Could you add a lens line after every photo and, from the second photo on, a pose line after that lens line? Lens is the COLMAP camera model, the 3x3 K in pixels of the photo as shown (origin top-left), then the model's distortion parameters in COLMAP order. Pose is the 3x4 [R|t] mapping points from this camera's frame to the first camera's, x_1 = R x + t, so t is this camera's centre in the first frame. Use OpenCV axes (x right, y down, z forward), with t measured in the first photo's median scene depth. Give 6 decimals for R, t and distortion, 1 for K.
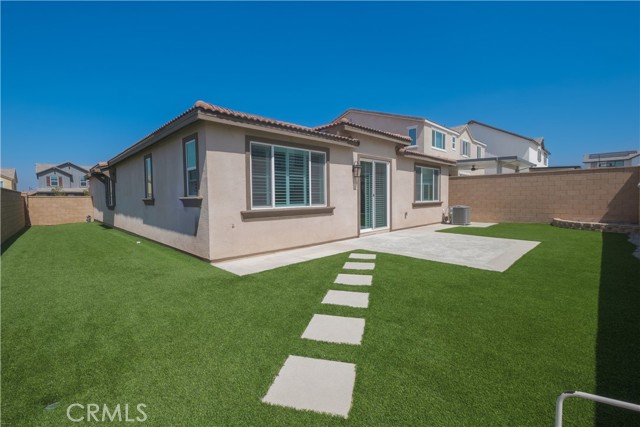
lens RADIAL K [[281.7, 0, 315.6], [0, 281.7, 210.9], [0, 0, 1]] dist [-0.008238, 0.001558]
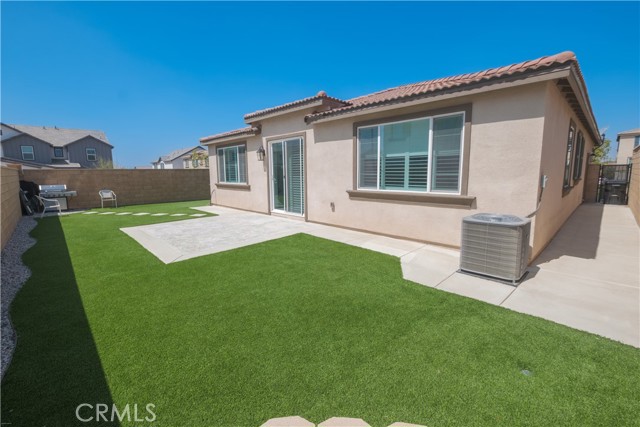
lens RADIAL K [[281.7, 0, 314.4], [0, 281.7, 210.5], [0, 0, 1]] dist [-0.008238, 0.001558]
pose [[0.003669, 0.125442, -0.992094, 0.899141], [-0.061252, 0.990266, 0.124985, -0.052562], [0.998116, 0.060309, 0.011317, 0.845274]]
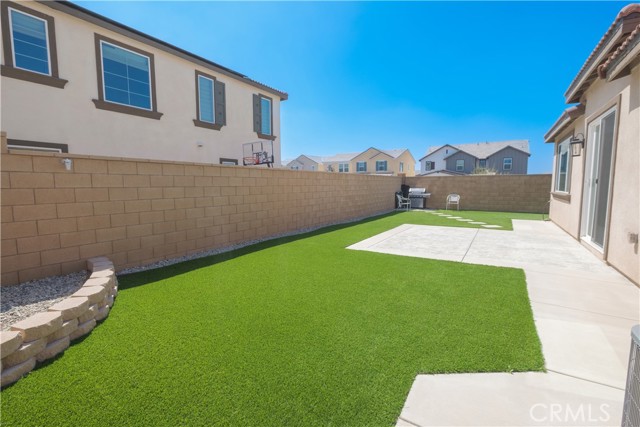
lens RADIAL K [[281.7, 0, 317.6], [0, 281.7, 213.3], [0, 0, 1]] dist [-0.008238, 0.001558]
pose [[-0.975635, 0.013886, -0.218962, 0.667971], [-0.023770, 0.985431, 0.168405, -0.055764], [0.218111, 0.169507, -0.961091, 1.089867]]
